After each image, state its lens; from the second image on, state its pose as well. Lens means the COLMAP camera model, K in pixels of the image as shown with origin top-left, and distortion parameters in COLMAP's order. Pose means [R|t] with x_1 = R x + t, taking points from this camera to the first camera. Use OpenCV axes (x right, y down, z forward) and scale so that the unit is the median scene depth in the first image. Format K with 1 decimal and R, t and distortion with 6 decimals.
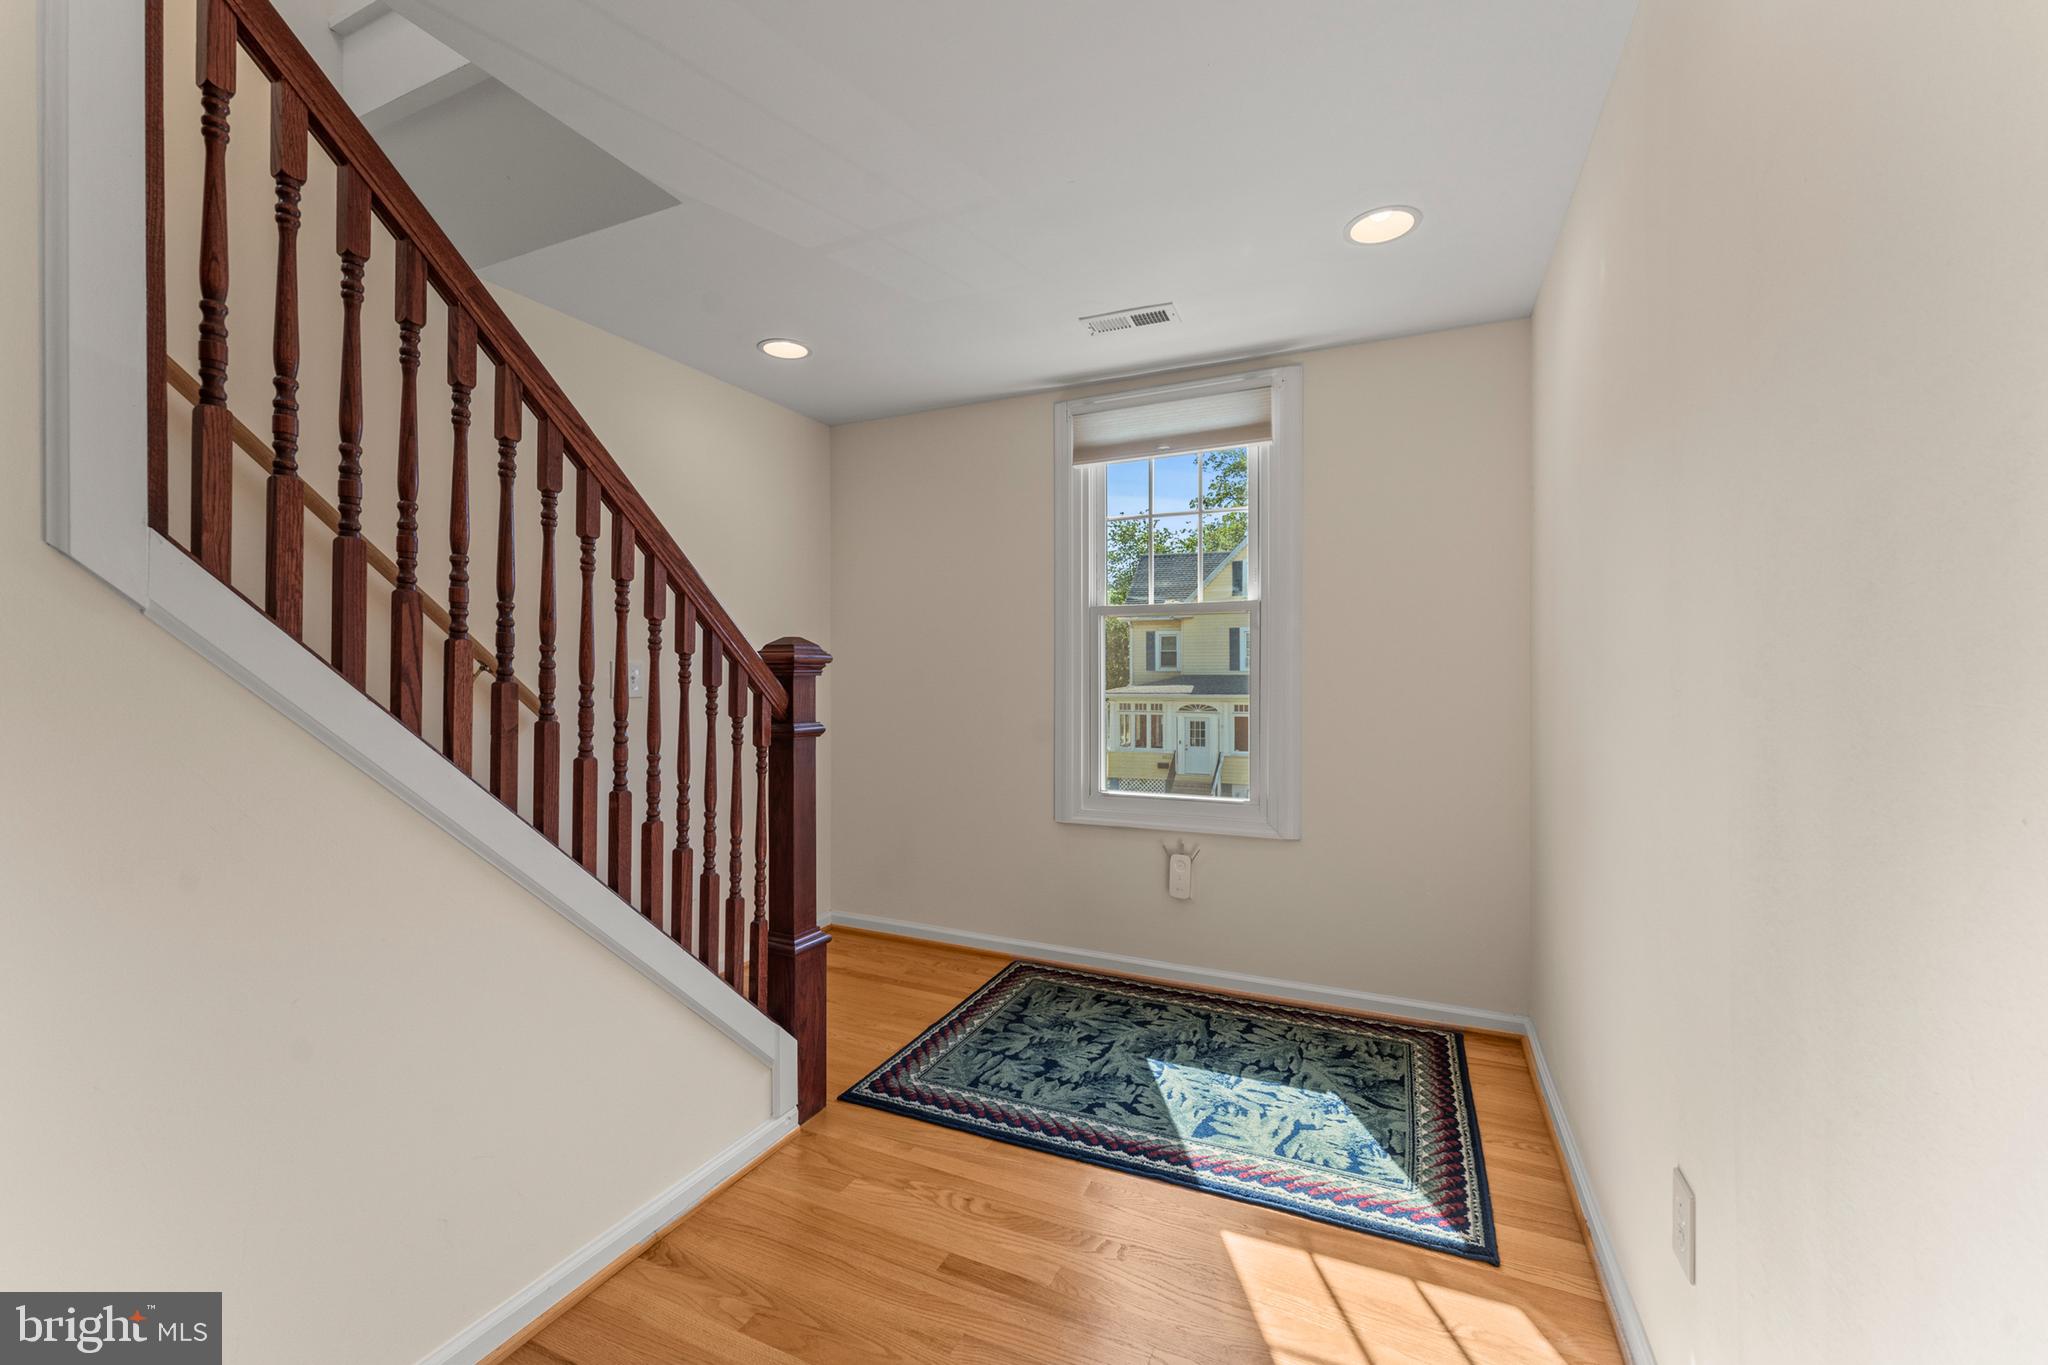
lens RADIAL K [[830.8, 0, 1026.0], [0, 830.8, 677.7], [0, 0, 1]] dist [0.022257, 0.000062]
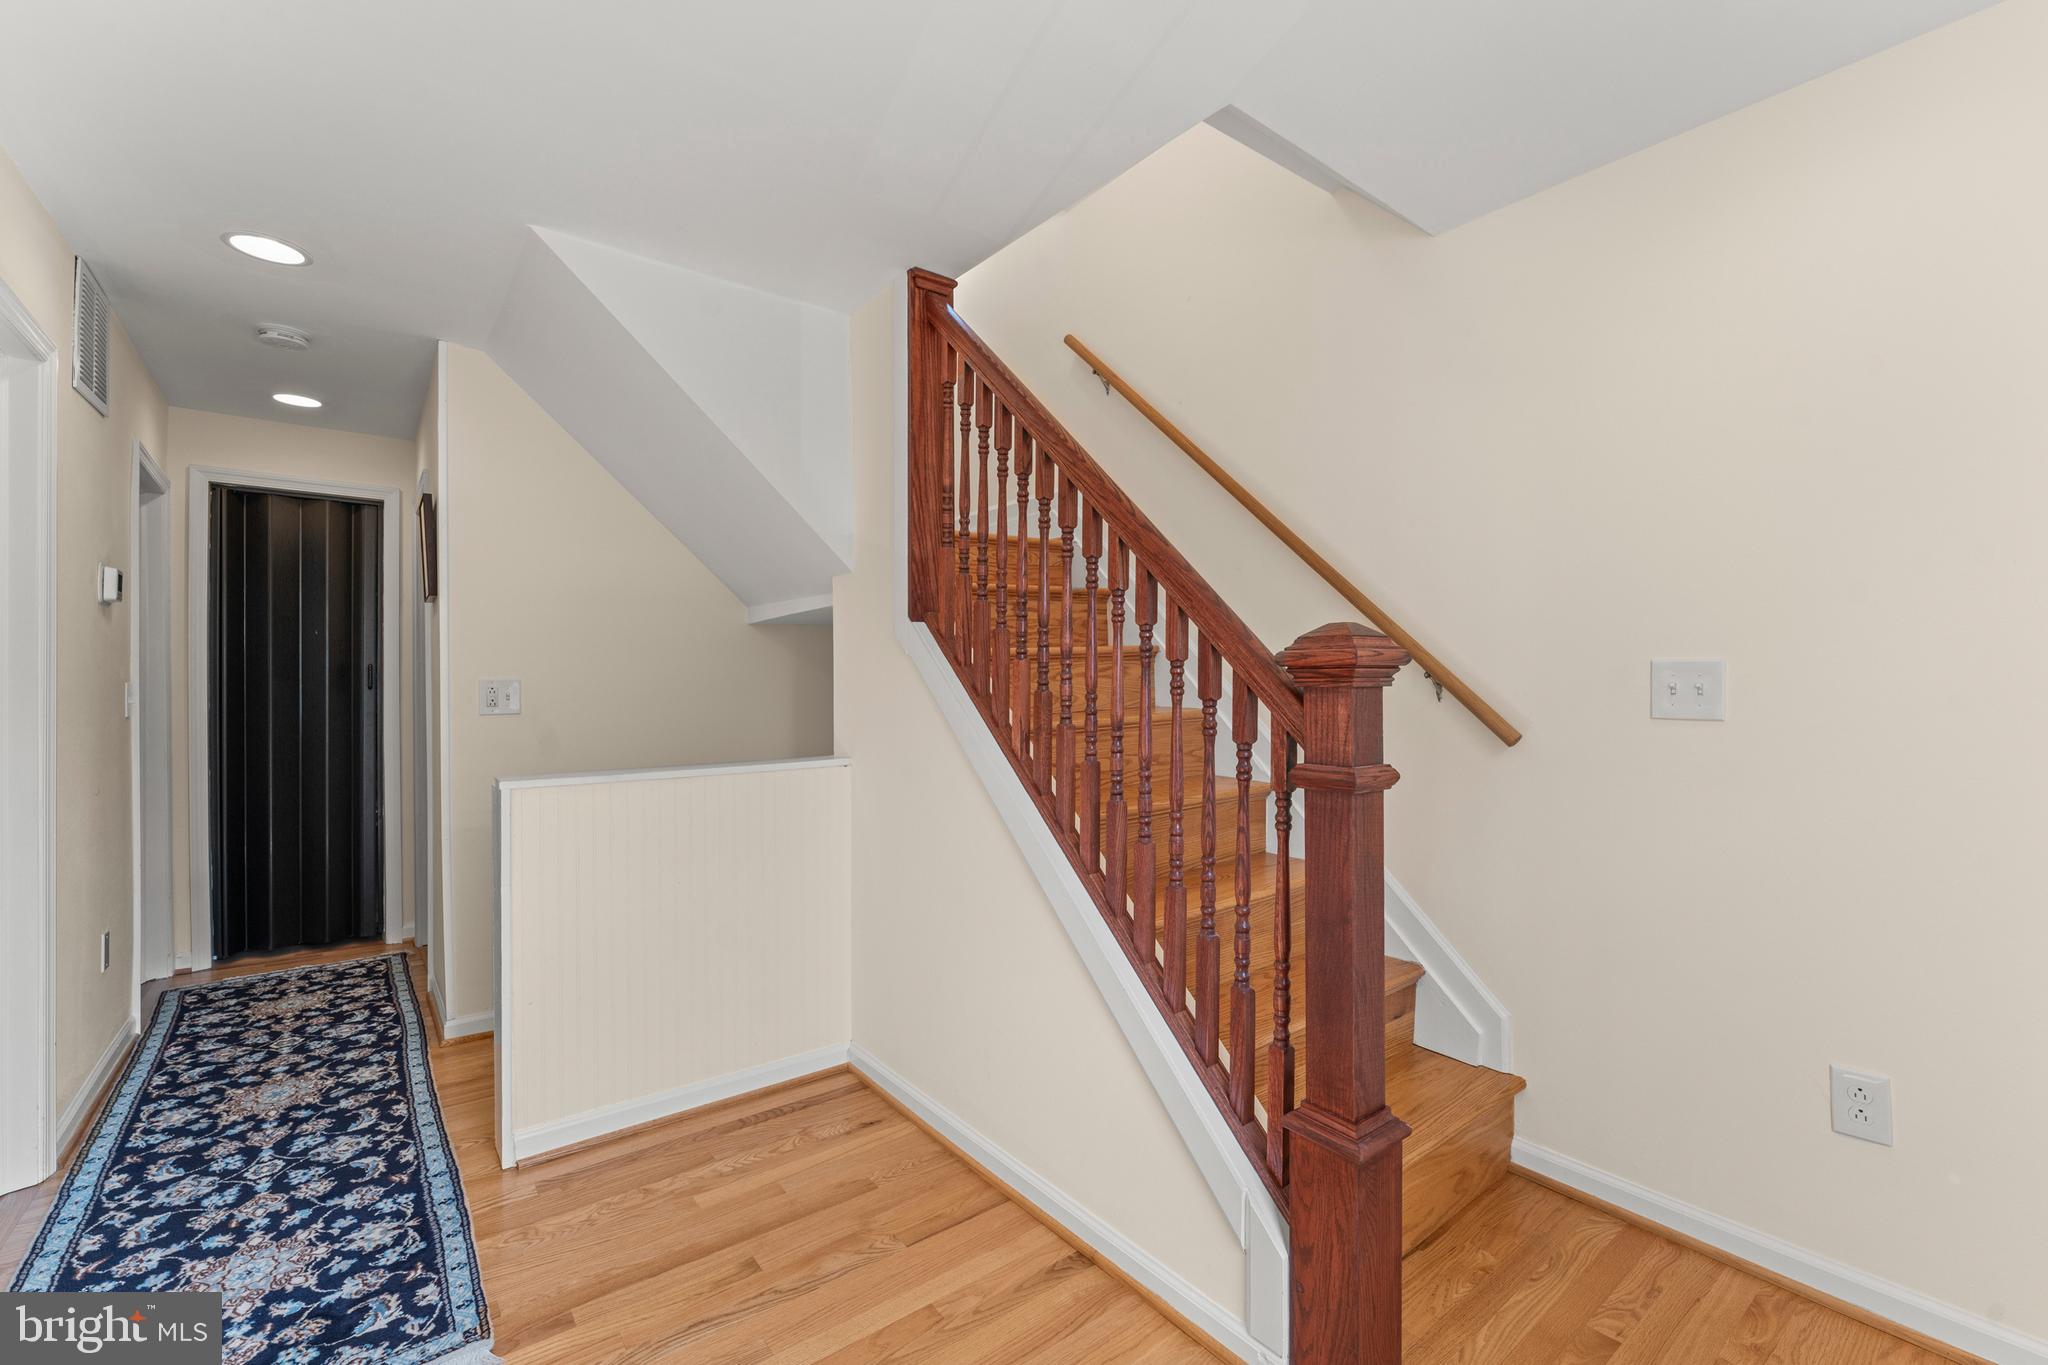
lens RADIAL K [[871.0, 0, 1032.6], [0, 871.0, 681.3], [0, 0, 1]] dist [0.002923, -0.000135]
pose [[-0.453533, 0.004014, -0.891230, 0.480412], [0.002423, 0.999992, 0.003271, -0.011170], [0.891236, -0.000676, -0.453539, 1.344837]]
